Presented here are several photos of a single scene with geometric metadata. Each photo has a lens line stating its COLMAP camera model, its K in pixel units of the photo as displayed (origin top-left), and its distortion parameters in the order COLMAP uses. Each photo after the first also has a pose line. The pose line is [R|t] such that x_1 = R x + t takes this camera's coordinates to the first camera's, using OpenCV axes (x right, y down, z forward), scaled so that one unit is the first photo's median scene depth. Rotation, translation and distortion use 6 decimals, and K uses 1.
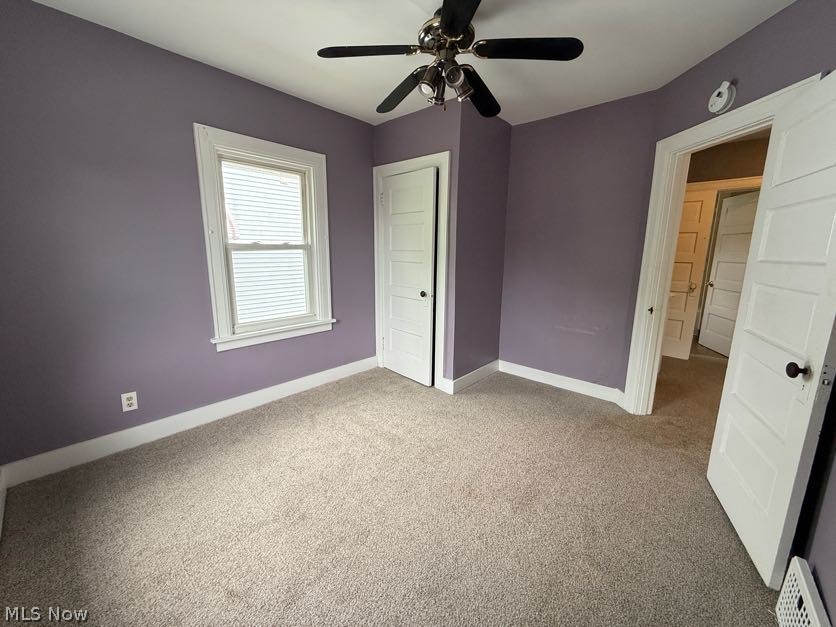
lens RADIAL K [[332.9, 0, 414.9], [0, 332.9, 313.1], [0, 0, 1]] dist [0.001051, 0.000137]
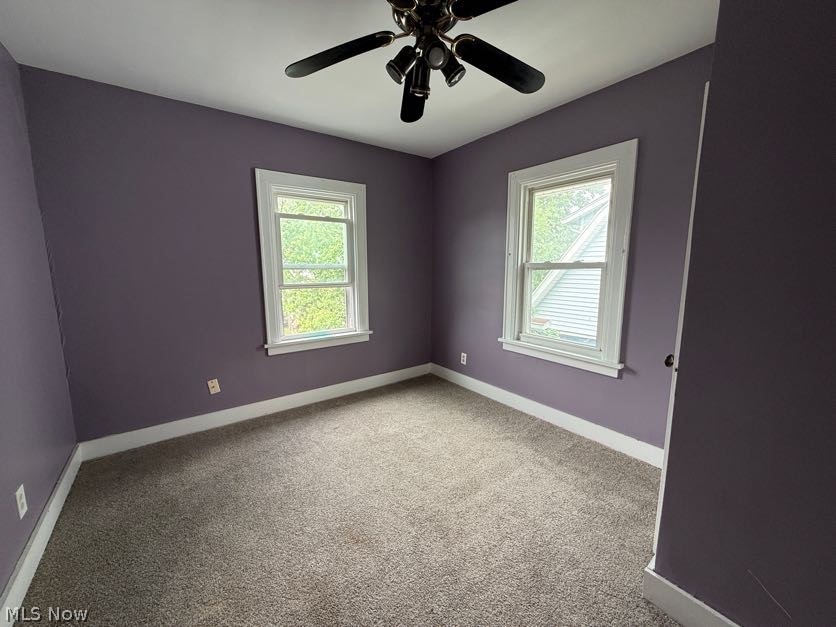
lens RADIAL K [[332.9, 0, 414.9], [0, 332.9, 313.1], [0, 0, 1]] dist [0.001051, 0.000137]
pose [[-0.197966, 0.136002, -0.970728, 0.656110], [-0.183495, 0.967679, 0.172996, -0.166293], [0.962881, 0.212371, -0.166612, 0.836712]]
